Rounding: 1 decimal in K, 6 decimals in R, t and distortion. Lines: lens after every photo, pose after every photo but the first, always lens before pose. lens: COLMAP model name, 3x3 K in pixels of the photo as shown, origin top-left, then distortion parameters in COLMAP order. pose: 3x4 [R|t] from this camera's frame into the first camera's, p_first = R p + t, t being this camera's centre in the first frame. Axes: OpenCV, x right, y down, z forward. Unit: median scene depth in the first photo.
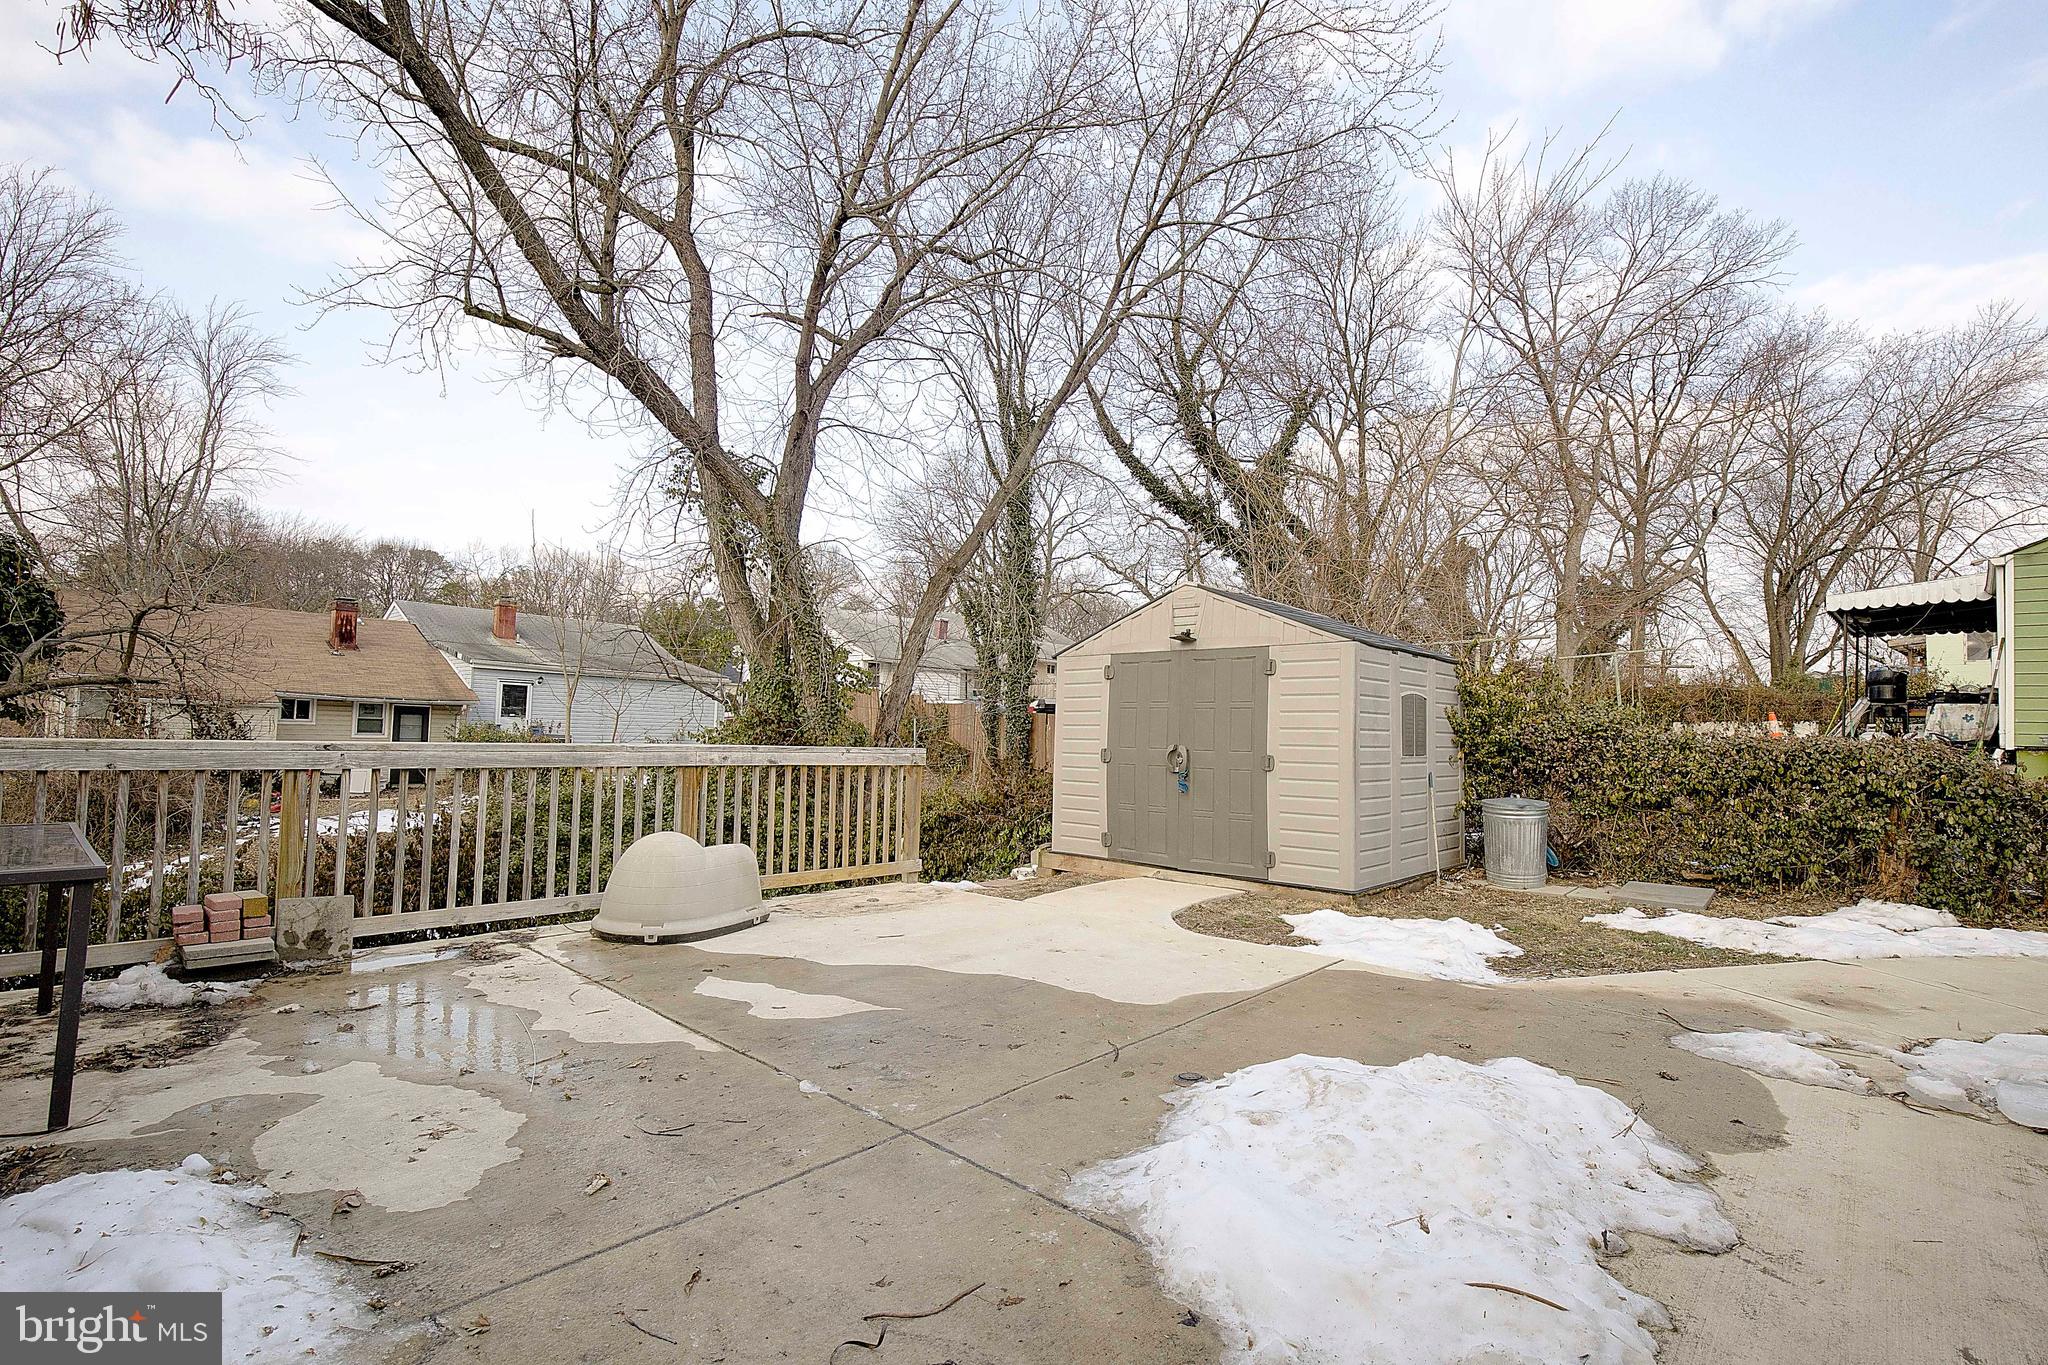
lens RADIAL K [[942.9, 0, 1054.3], [0, 942.9, 700.1], [0, 0, 1]] dist [-0.020782, 0.000822]
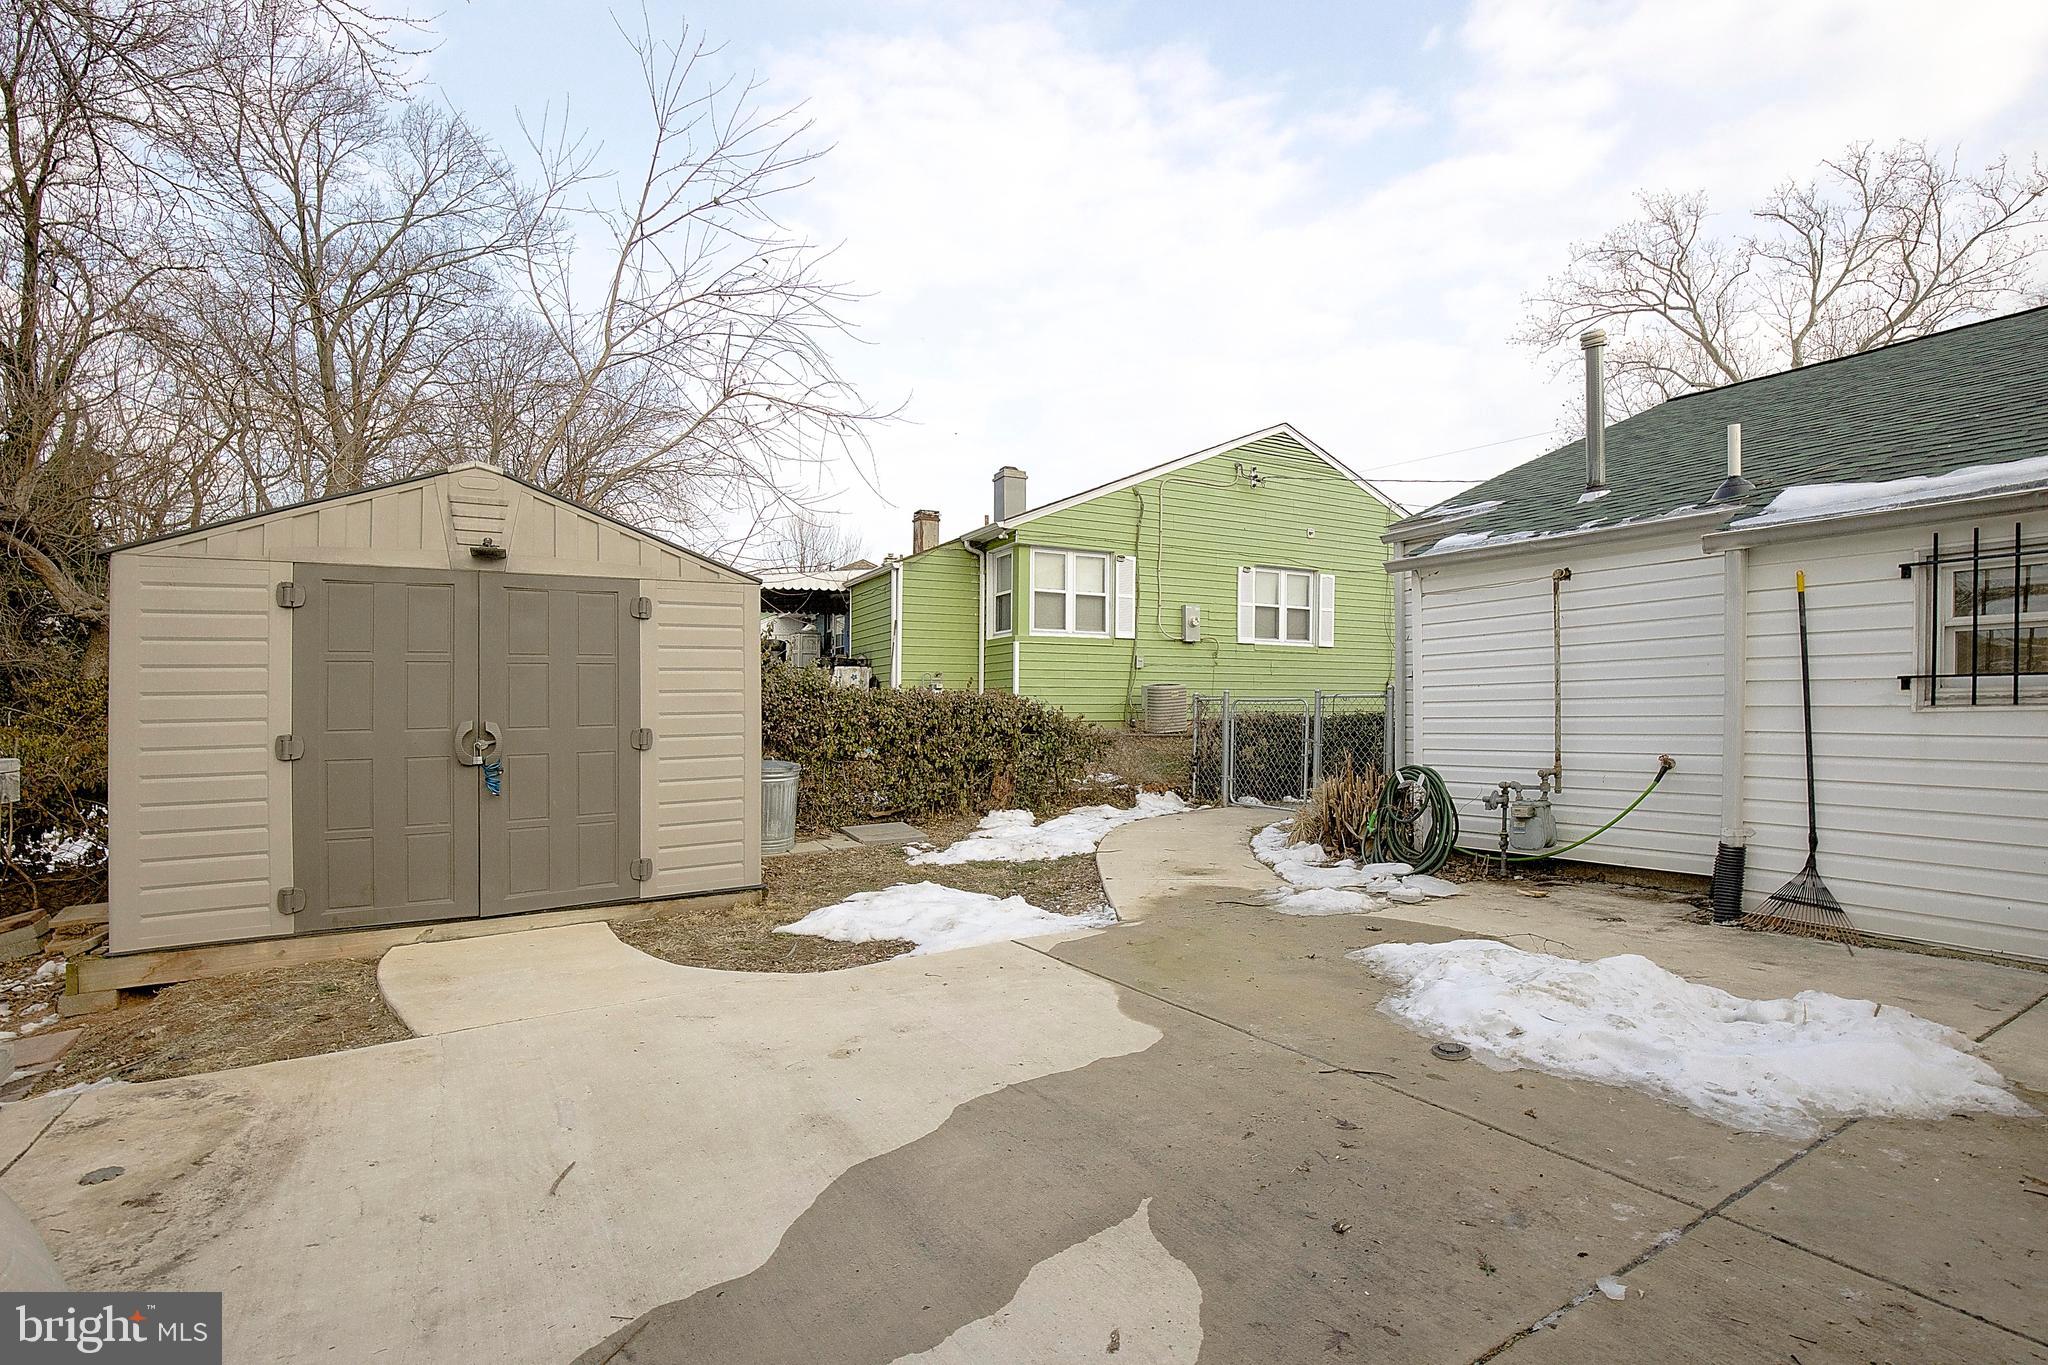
lens RADIAL K [[940.7, 0, 1048.0], [0, 940.7, 701.2], [0, 0, 1]] dist [-0.026769, 0.000141]
pose [[0.281212, -0.025818, 0.959298, -0.670464], [-0.014901, 0.999400, 0.031265, 0.017243], [-0.959530, -0.023087, 0.280659, 0.867357]]
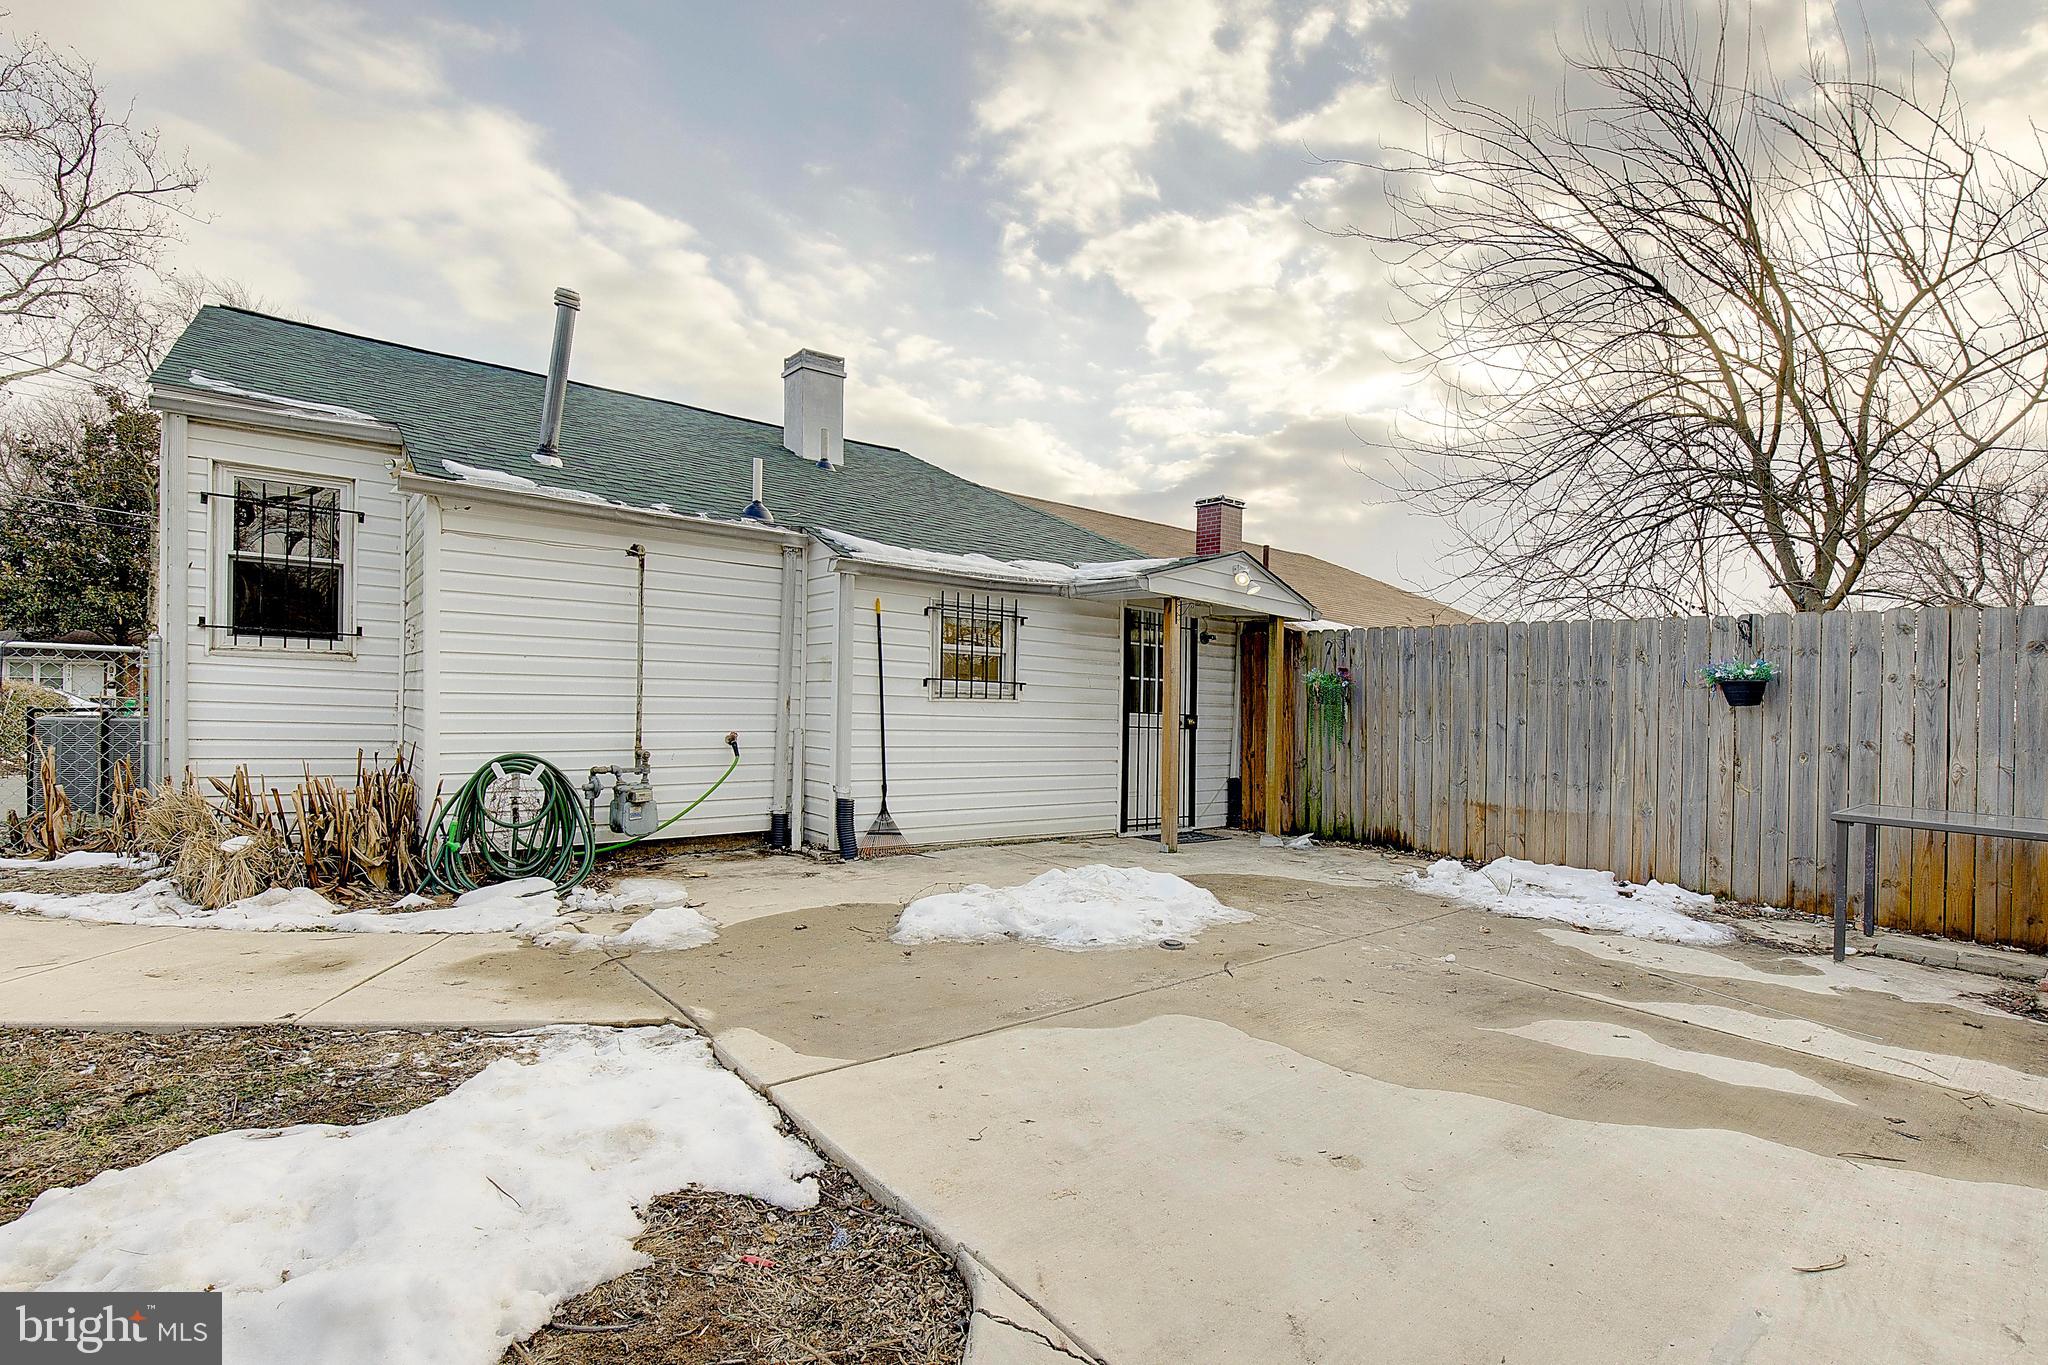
lens RADIAL K [[942.9, 0, 1054.3], [0, 942.9, 700.1], [0, 0, 1]] dist [-0.020782, 0.000822]
pose [[-0.988210, -0.065185, 0.138535, 0.113693], [-0.070132, 0.997052, -0.031125, 0.080485], [-0.136098, -0.040473, -0.989868, 1.825237]]
